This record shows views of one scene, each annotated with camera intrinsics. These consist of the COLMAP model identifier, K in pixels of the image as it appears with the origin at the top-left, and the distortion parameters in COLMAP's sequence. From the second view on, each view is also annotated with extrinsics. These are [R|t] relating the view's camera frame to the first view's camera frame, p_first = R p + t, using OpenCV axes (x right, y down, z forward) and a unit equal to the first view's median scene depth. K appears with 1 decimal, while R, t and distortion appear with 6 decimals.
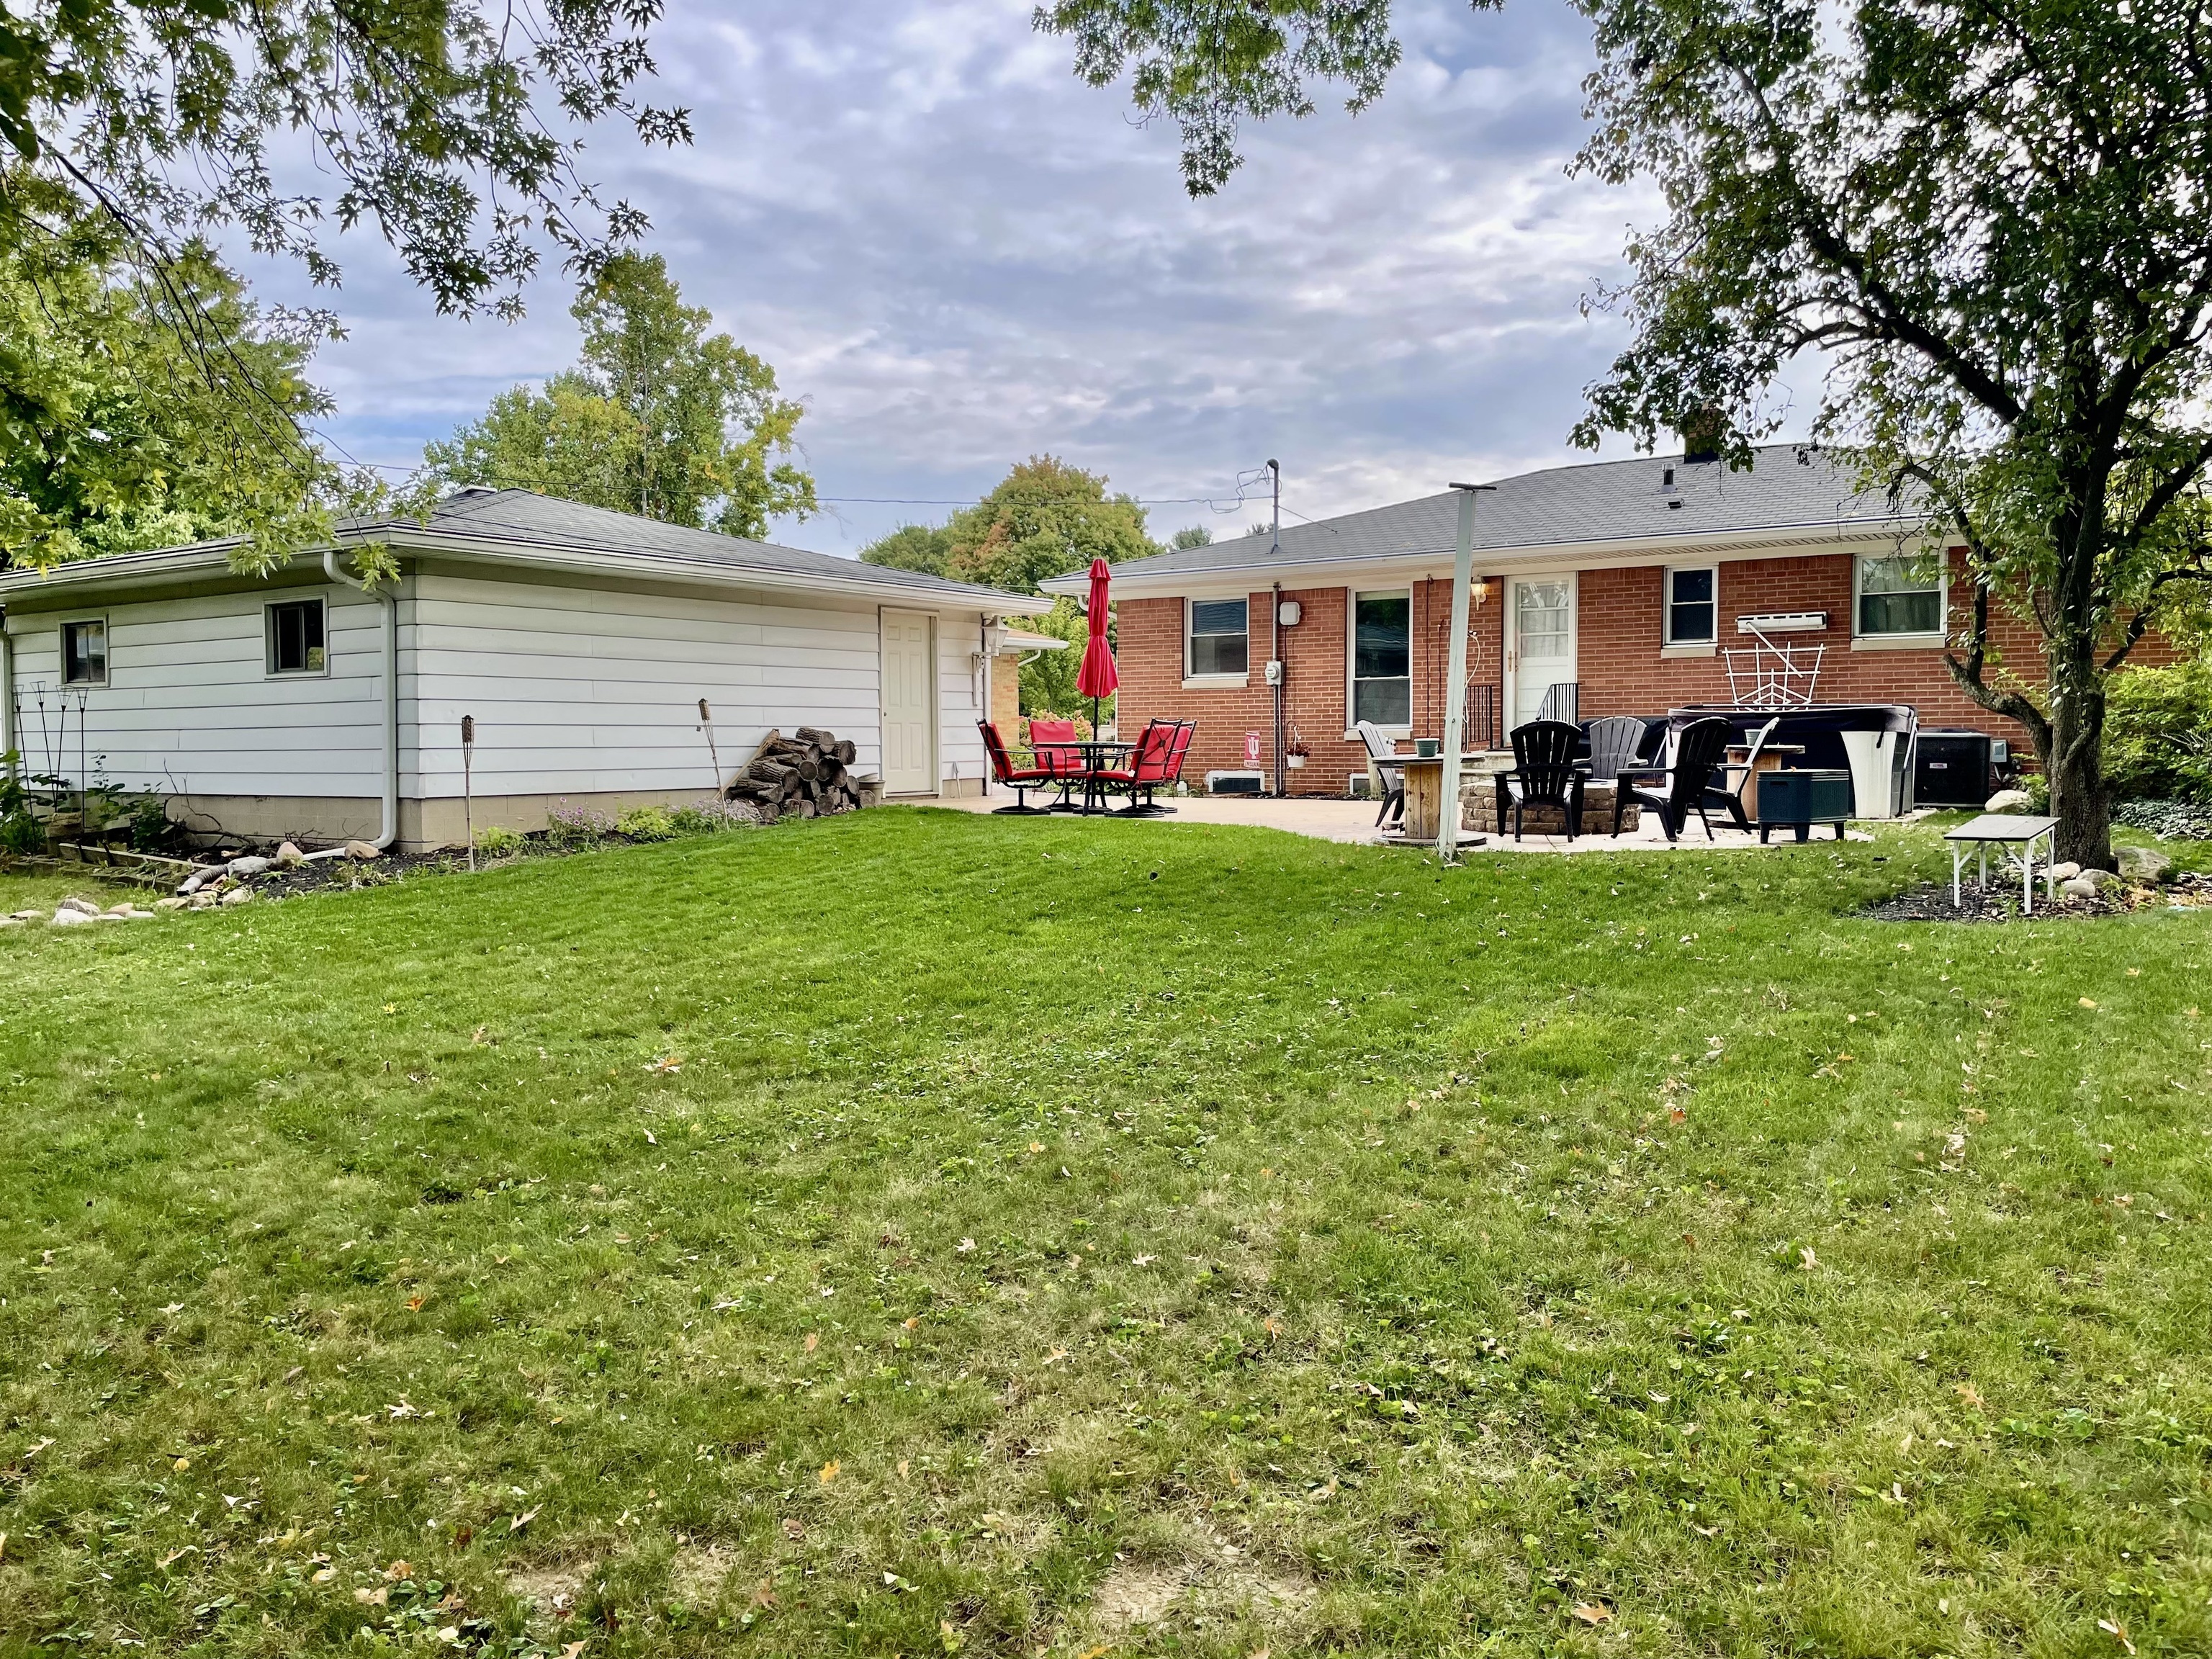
lens RADIAL K [[1690.9, 0, 1103.4], [0, 1690.9, 830.8], [0, 0, 1]] dist [0.080526, -0.110551]
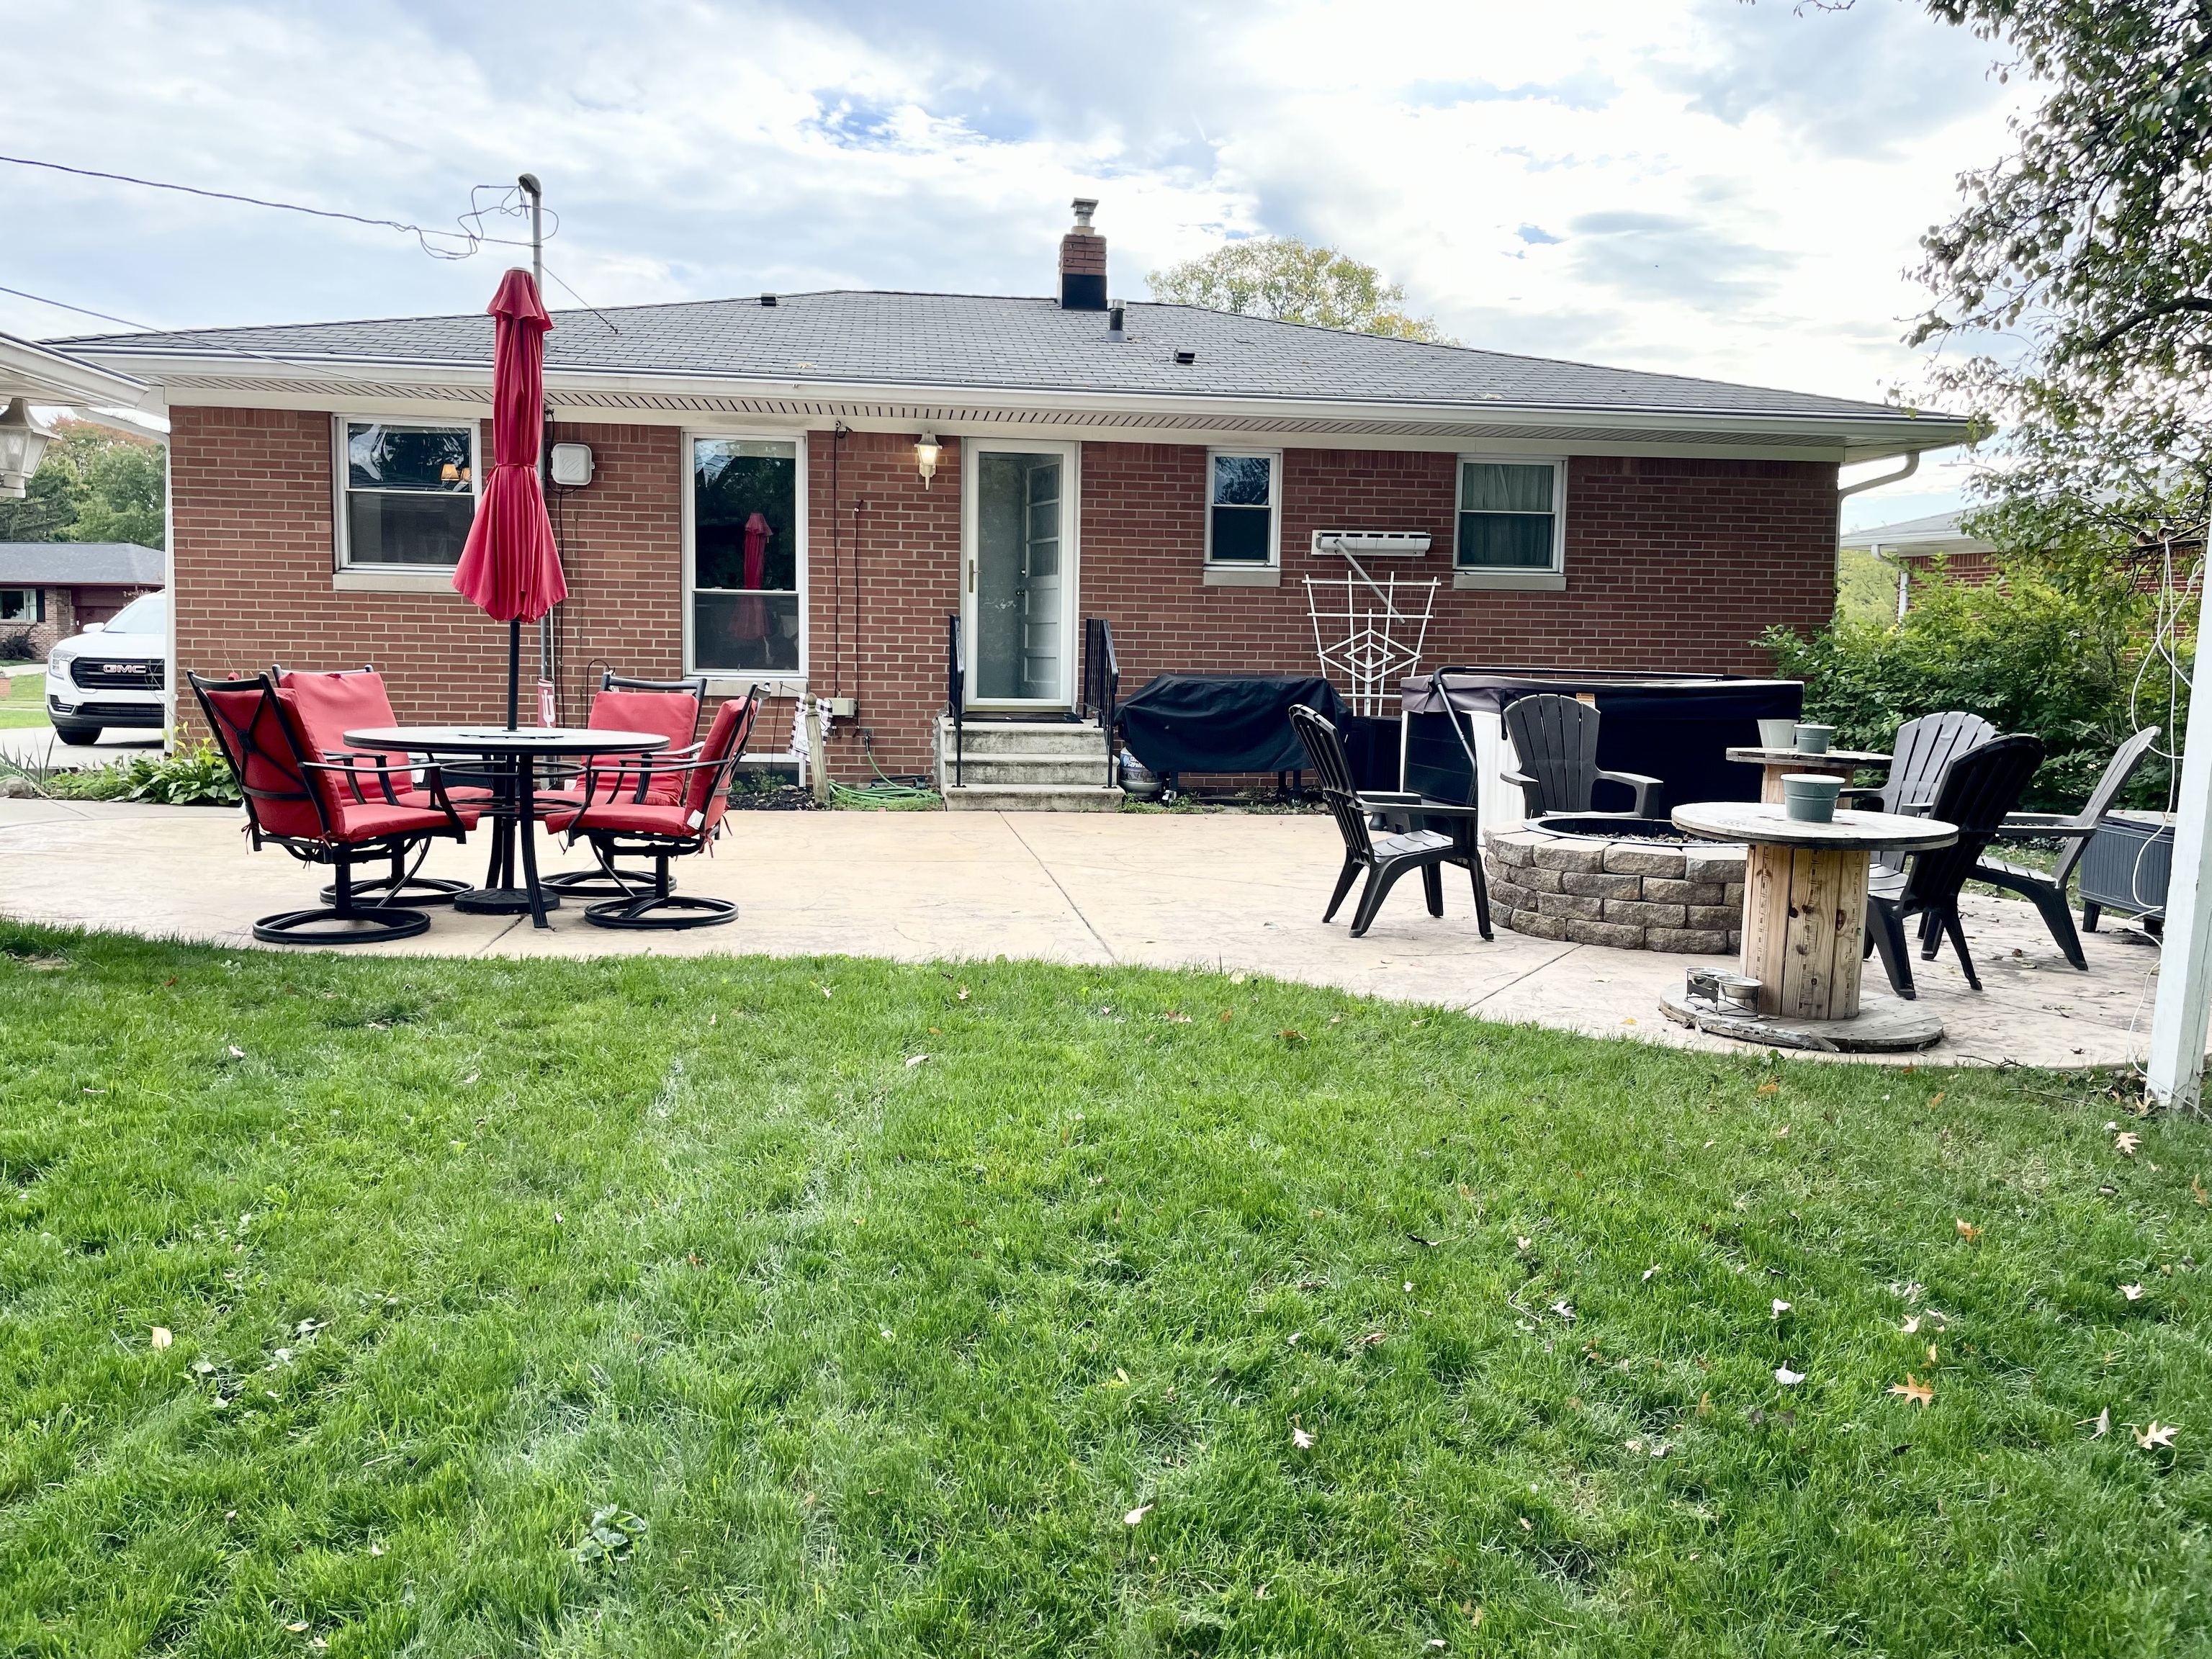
lens RADIAL K [[1690.9, 0, 1102.7], [0, 1690.9, 829.7], [0, 0, 1]] dist [0.080526, -0.110551]
pose [[0.755855, -0.045120, 0.653182, -0.152182], [0.013782, 0.998498, 0.053025, -0.042218], [-0.654594, -0.031077, 0.755342, 0.537513]]
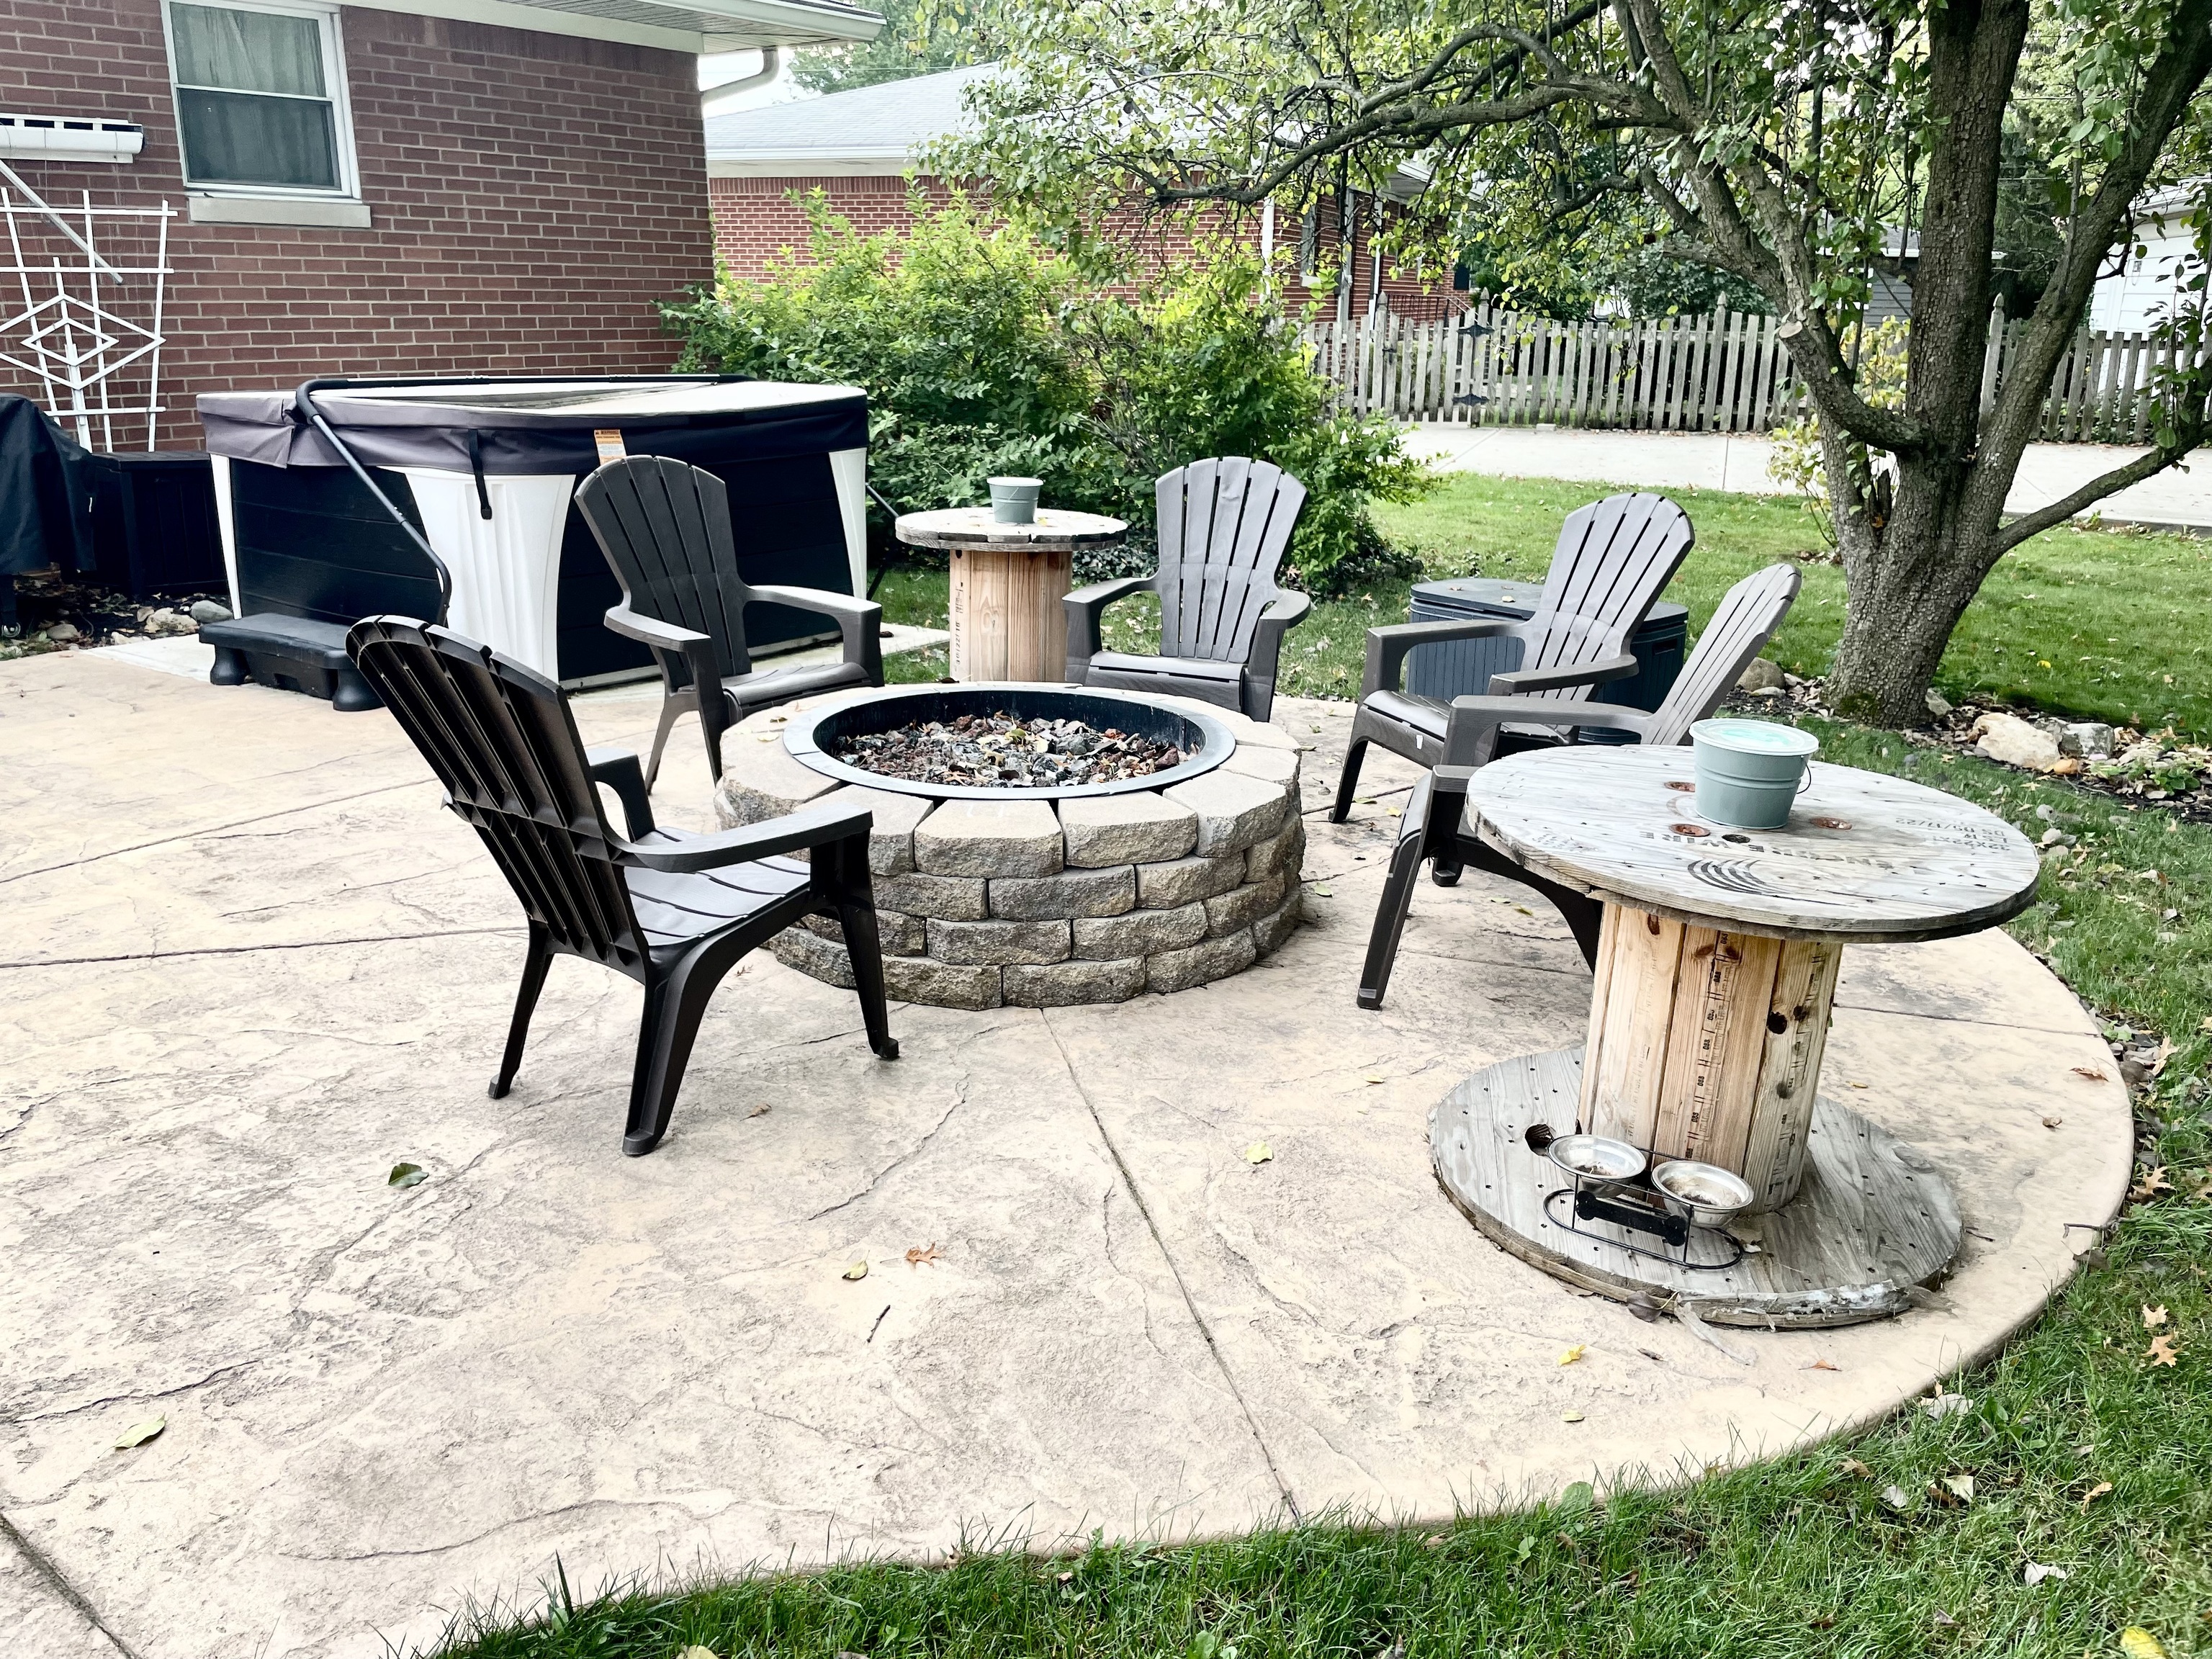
lens RADIAL K [[1690.9, 0, 1100.9], [0, 1690.9, 832.4], [0, 0, 1]] dist [0.080526, -0.110551]
pose [[0.082417, -0.290715, 0.953254, -0.013973], [0.049775, 0.956515, 0.287406, -0.068465], [-0.995354, 0.023761, 0.093303, 0.714828]]
